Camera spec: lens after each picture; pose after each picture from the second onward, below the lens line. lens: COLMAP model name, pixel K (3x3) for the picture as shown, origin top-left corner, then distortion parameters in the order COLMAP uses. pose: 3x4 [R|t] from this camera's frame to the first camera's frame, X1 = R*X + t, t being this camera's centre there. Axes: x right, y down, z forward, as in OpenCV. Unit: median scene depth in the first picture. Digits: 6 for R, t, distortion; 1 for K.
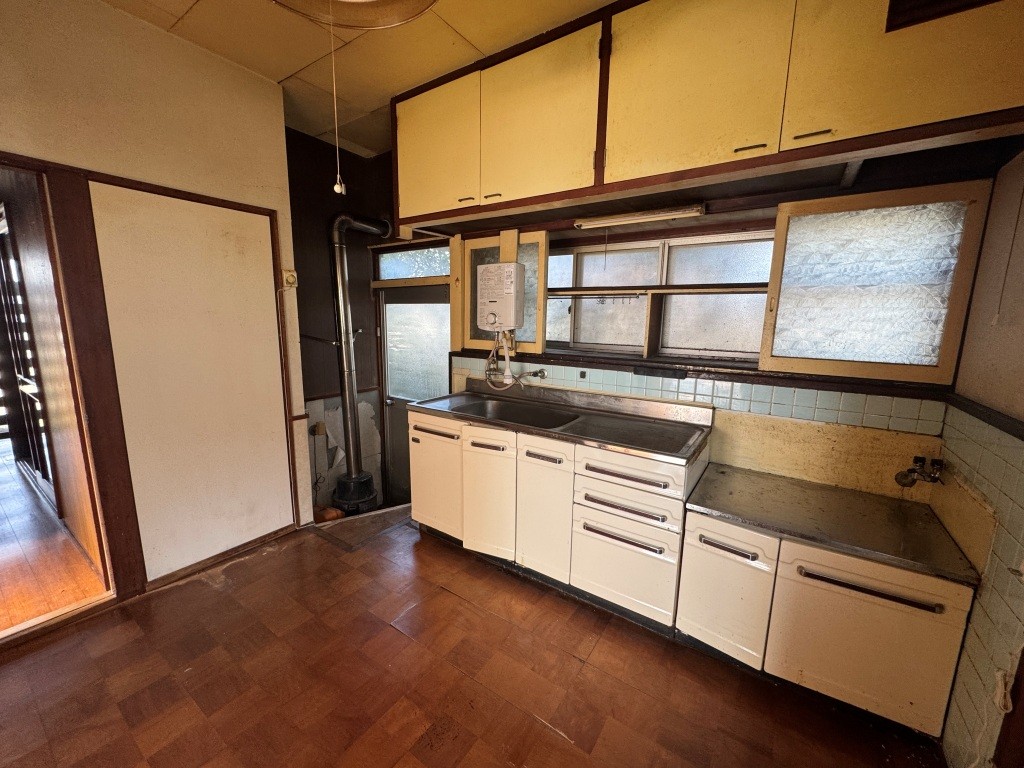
lens RADIAL K [[404.6, 0, 512.0], [0, 404.6, 384.0], [0, 0, 1]] dist [-0.001113, -0.000038]
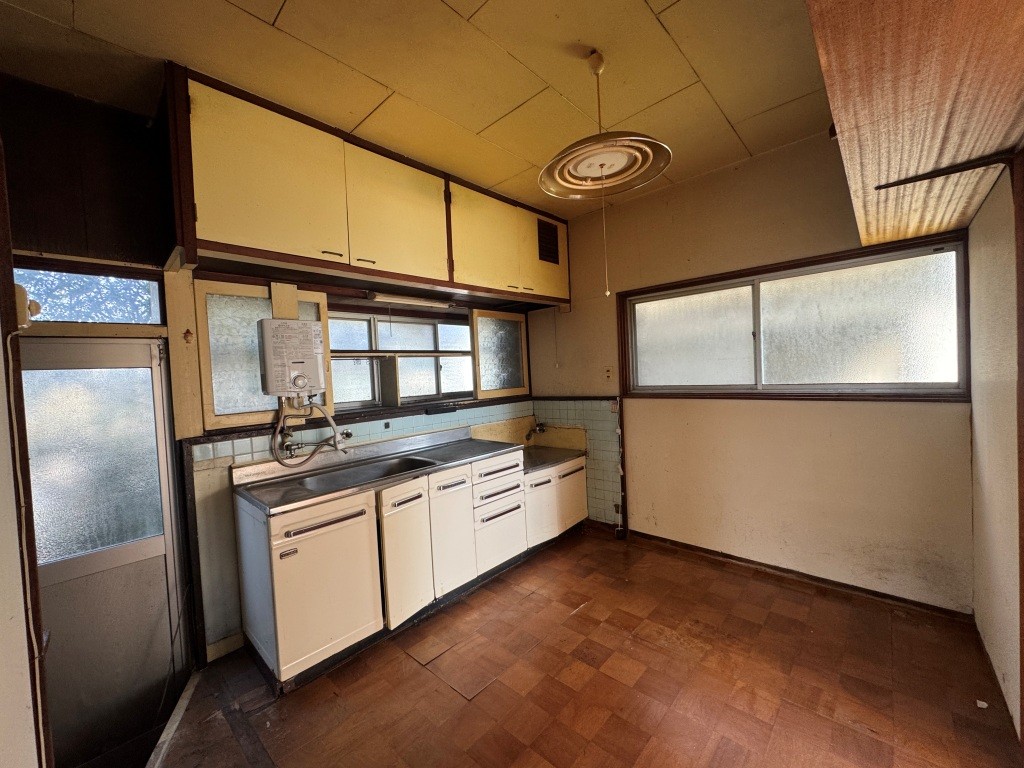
lens RADIAL K [[407.7, 0, 512.0], [0, 407.7, 384.0], [0, 0, 1]] dist [0.000846, 0.000068]
pose [[0.150636, -0.049809, 0.987334, -1.060616], [0.218078, 0.975801, 0.015955, -0.092775], [-0.964236, 0.212913, 0.157853, 0.549826]]
